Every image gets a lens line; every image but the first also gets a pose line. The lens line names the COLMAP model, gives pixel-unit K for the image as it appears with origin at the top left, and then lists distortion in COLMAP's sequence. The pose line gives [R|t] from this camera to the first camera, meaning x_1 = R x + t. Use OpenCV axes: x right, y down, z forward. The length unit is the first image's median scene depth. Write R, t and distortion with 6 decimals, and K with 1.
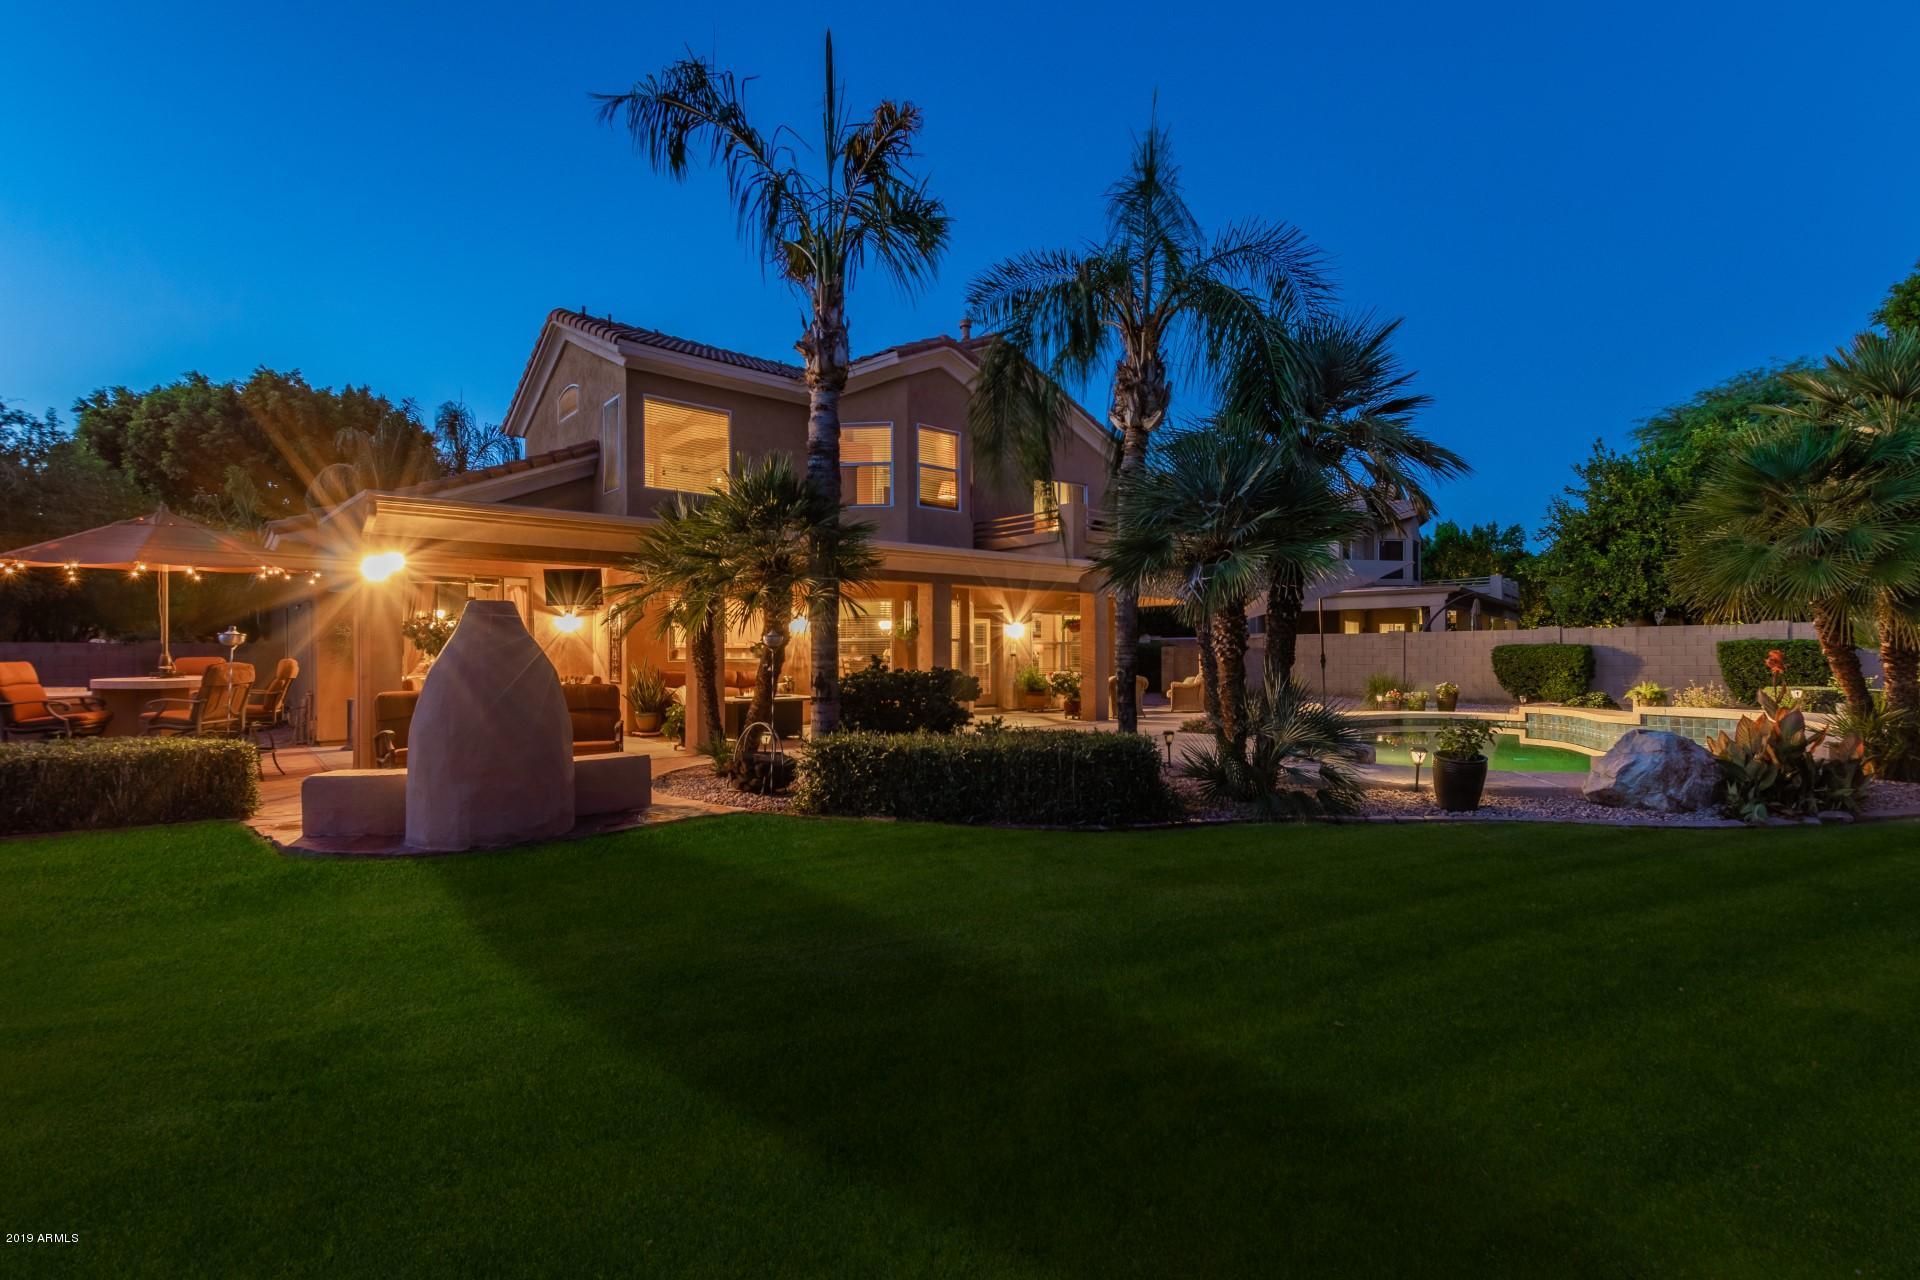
lens RADIAL K [[871.8, 0, 965.4], [0, 871.8, 647.8], [0, 0, 1]] dist [0.003325, -0.001579]
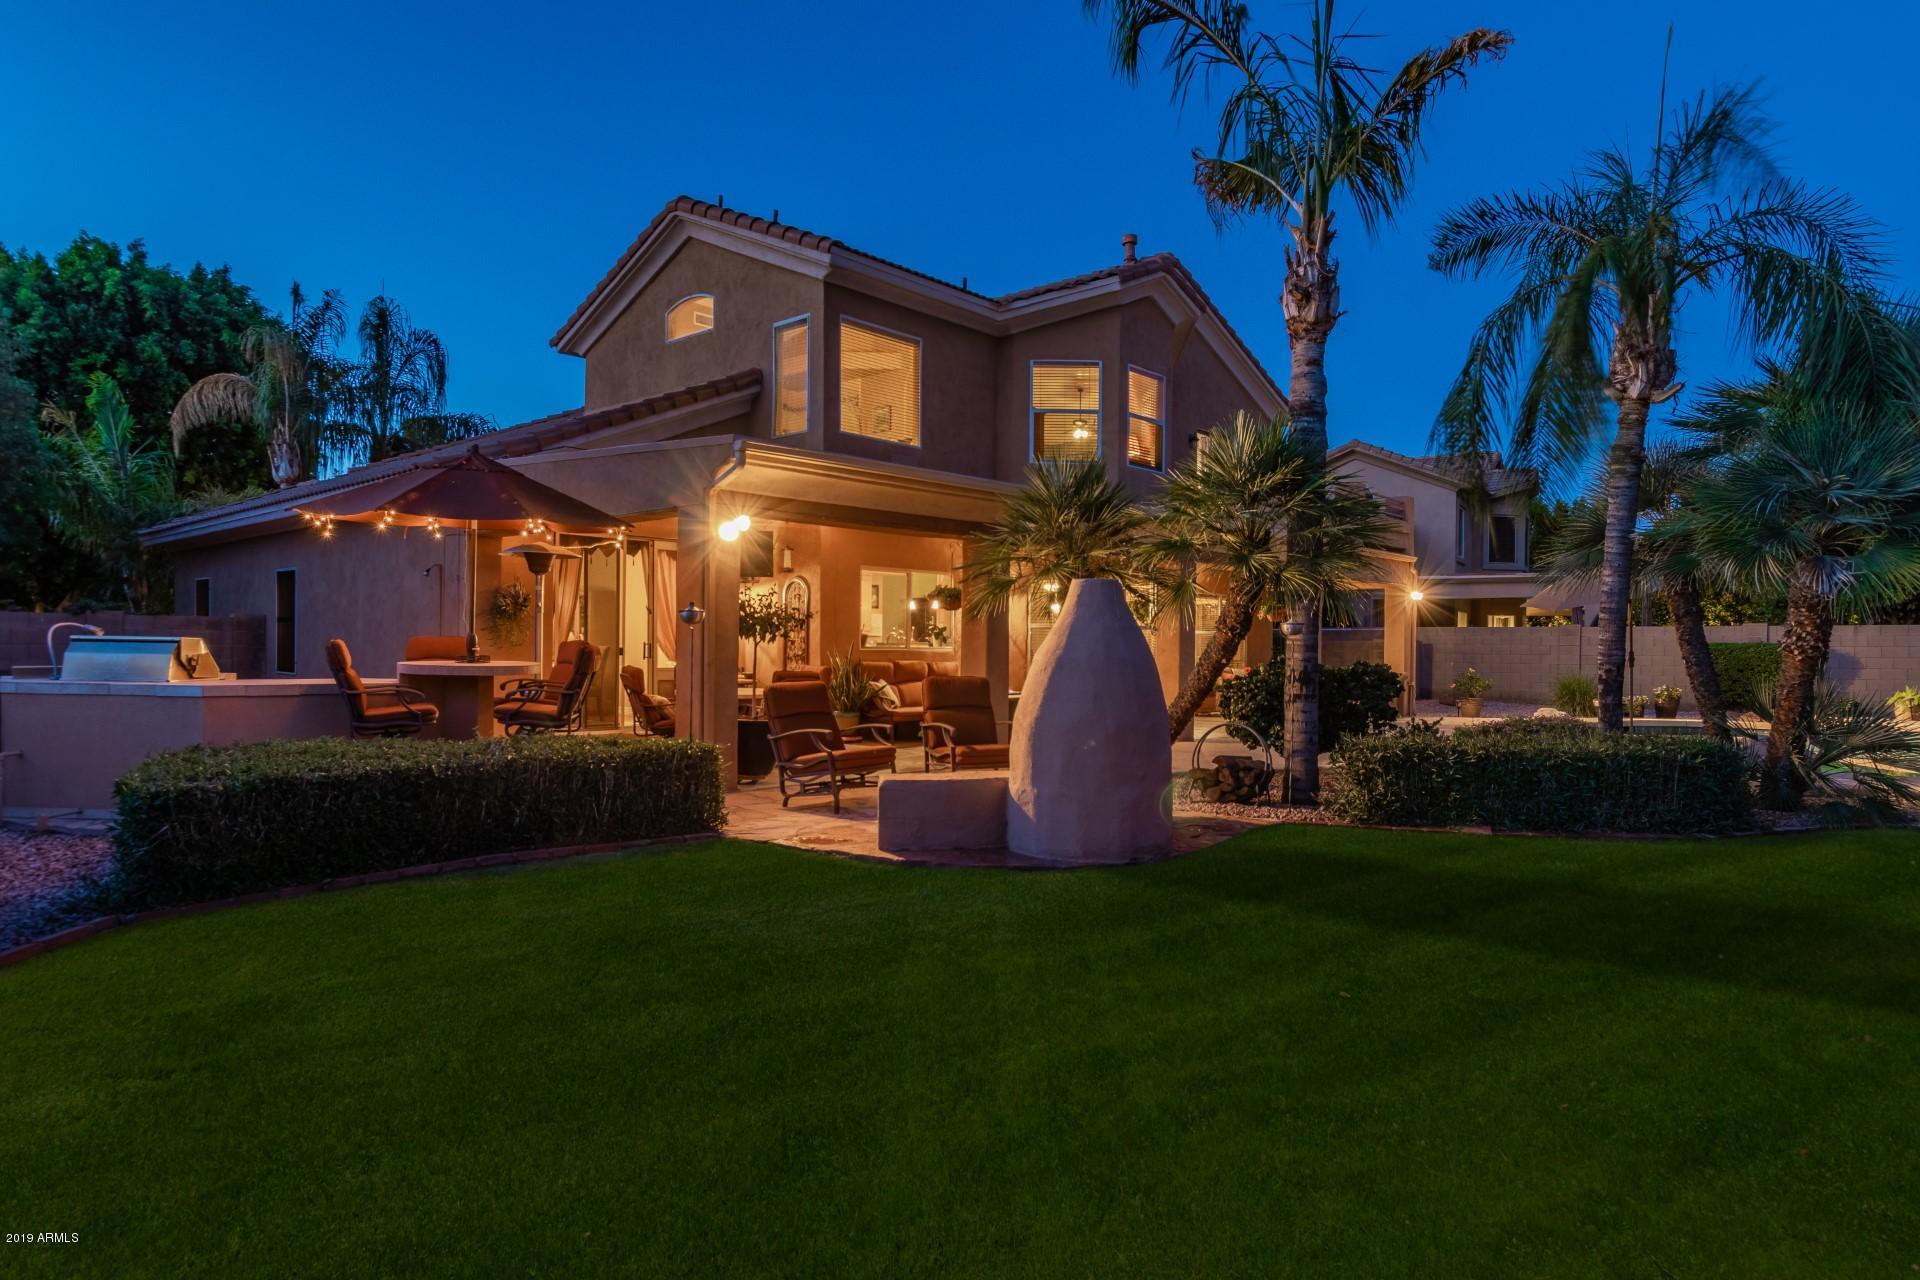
lens RADIAL K [[1127.3, 0, 961.7], [0, 1127.3, 660.7], [0, 0, 1]] dist [-0.000177, -0.002007]
pose [[0.992580, 0.013458, 0.120847, -0.376272], [-0.016163, 0.999640, 0.021434, 0.002437], [-0.120515, -0.023228, 0.992440, -0.047787]]
